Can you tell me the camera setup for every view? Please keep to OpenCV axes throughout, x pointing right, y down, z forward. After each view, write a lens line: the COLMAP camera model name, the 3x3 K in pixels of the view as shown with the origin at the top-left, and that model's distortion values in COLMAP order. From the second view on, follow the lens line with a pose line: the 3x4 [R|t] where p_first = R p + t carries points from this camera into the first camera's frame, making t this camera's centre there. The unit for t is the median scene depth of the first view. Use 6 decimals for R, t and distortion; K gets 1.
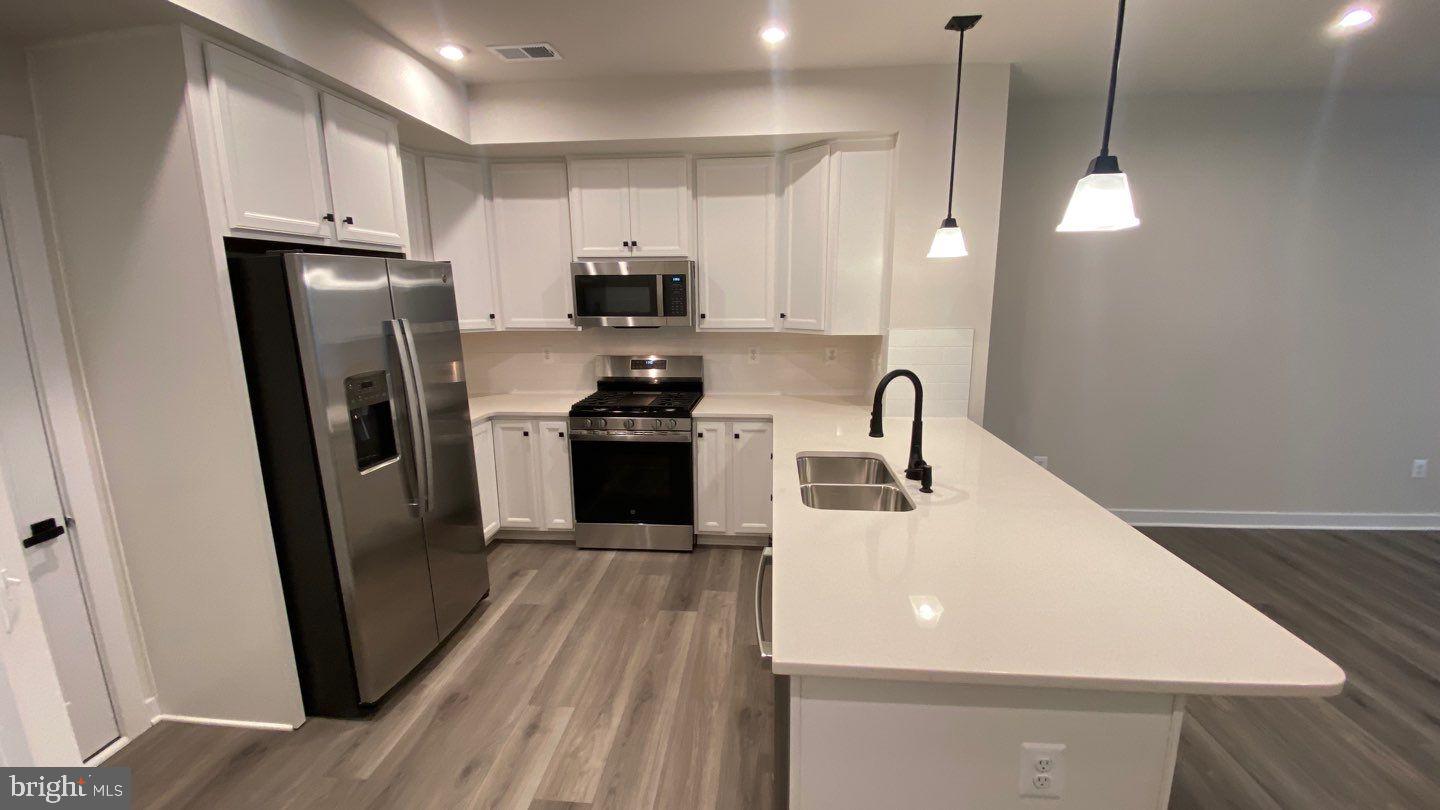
lens RADIAL K [[591.6, 0, 727.4], [0, 591.6, 403.8], [0, 0, 1]] dist [0.034037, -0.028308]
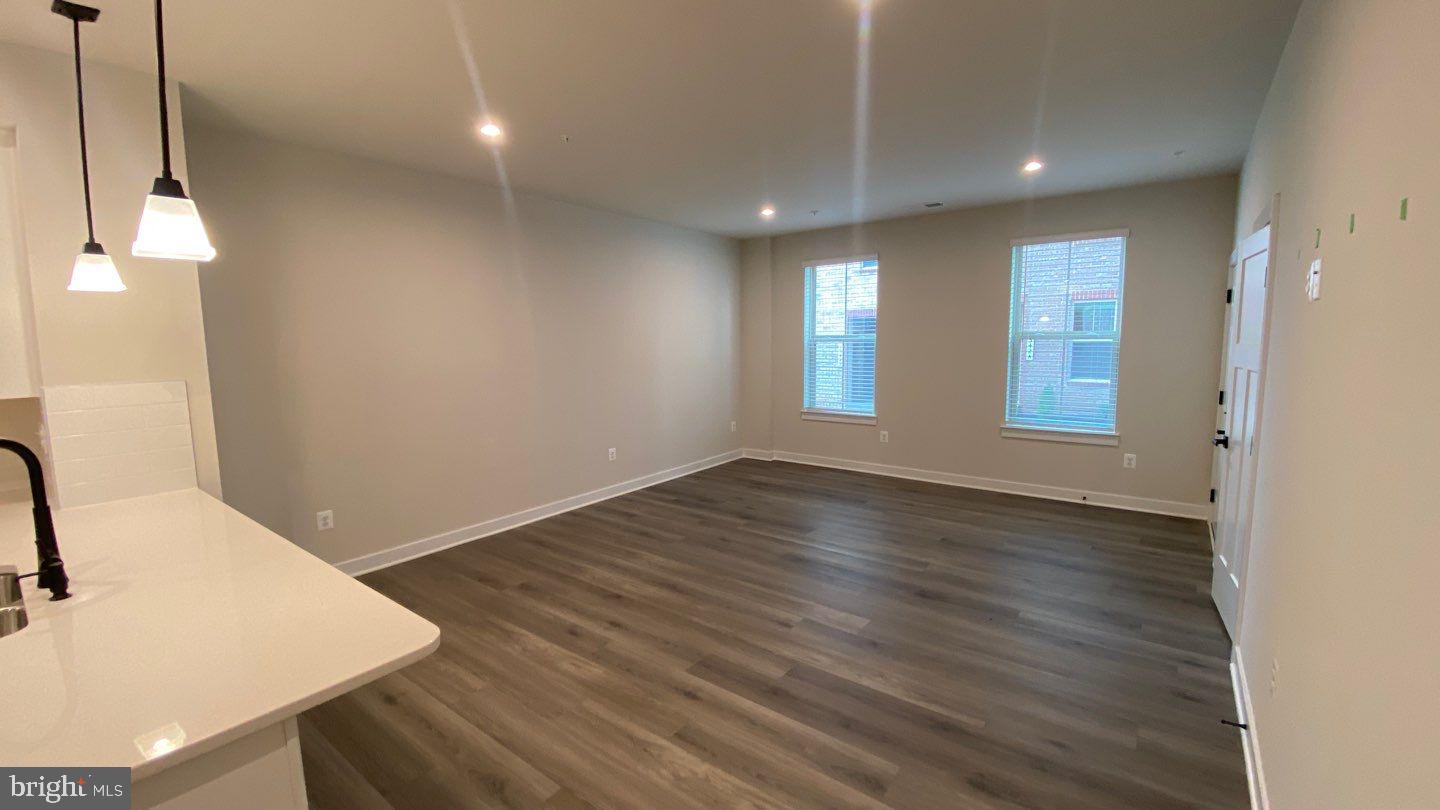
lens RADIAL K [[591.6, 0, 727.4], [0, 591.6, 403.8], [0, 0, 1]] dist [0.034037, -0.028308]
pose [[0.538608, -0.100774, 0.836508, 0.155158], [0.172224, 0.985027, 0.007775, 0.037160], [-0.824766, 0.139879, 0.547900, -0.089332]]
